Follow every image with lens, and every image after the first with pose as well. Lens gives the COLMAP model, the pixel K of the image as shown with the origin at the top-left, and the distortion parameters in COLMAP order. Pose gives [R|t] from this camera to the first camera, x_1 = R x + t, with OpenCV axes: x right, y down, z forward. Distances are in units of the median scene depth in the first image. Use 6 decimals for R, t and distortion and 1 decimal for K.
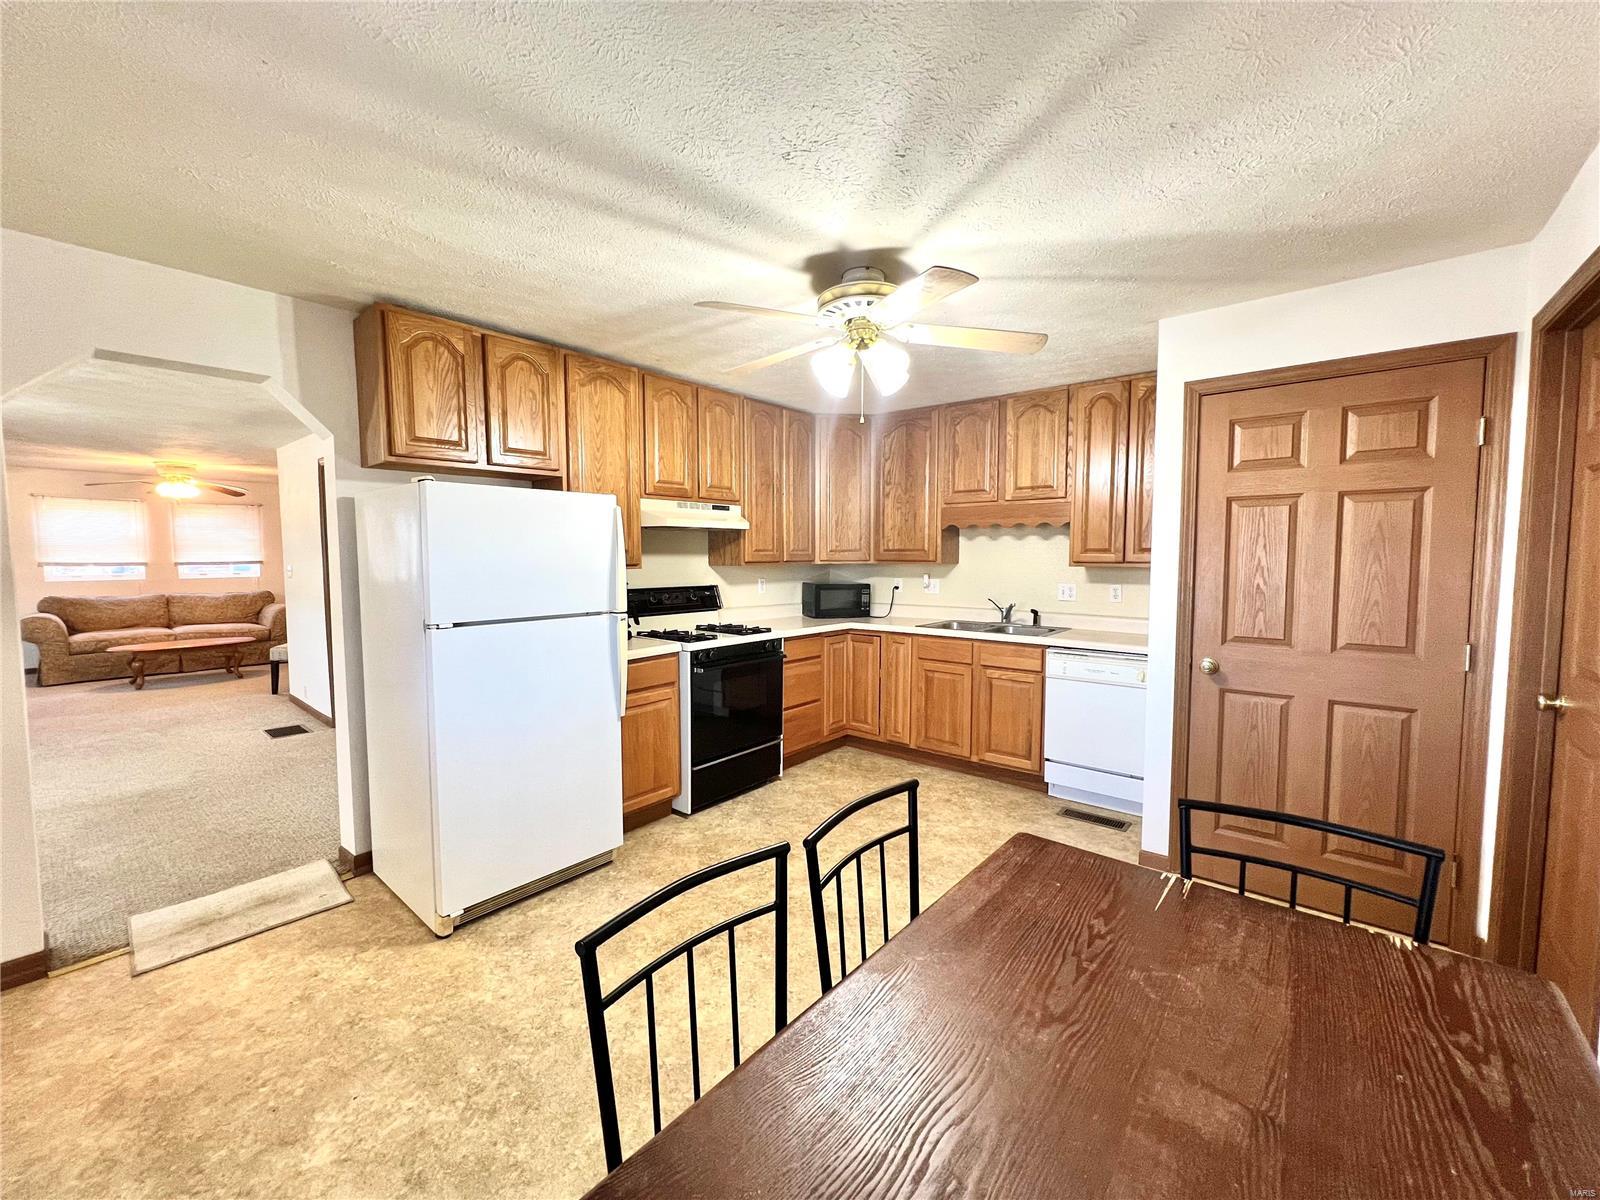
lens RADIAL K [[646.8, 0, 800.0], [0, 646.8, 600.0], [0, 0, 1]] dist [-0.000370, -0.000173]
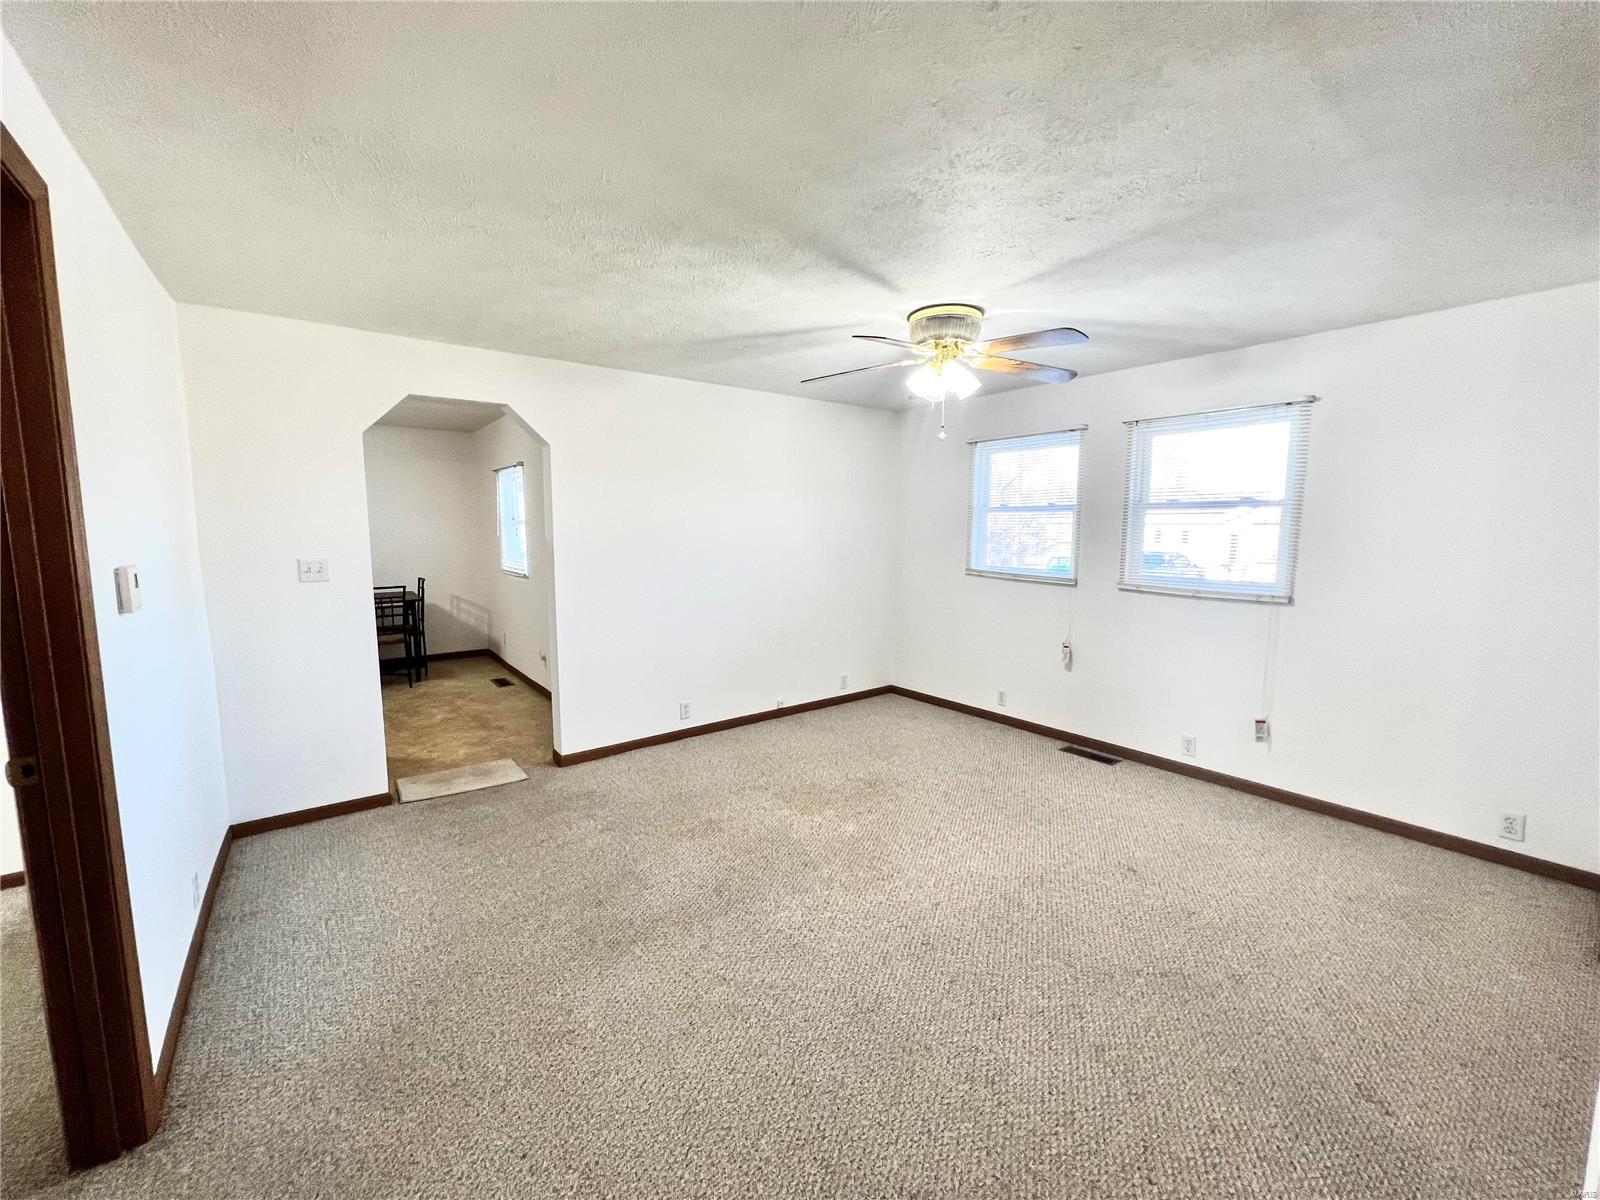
lens RADIAL K [[646.8, 0, 800.0], [0, 646.8, 600.0], [0, 0, 1]] dist [-0.000370, -0.000173]
pose [[-0.976609, -0.019578, 0.214129, -2.394459], [0.019368, 0.983789, 0.178283, -0.201397], [-0.214148, 0.178260, -0.960398, 2.717071]]
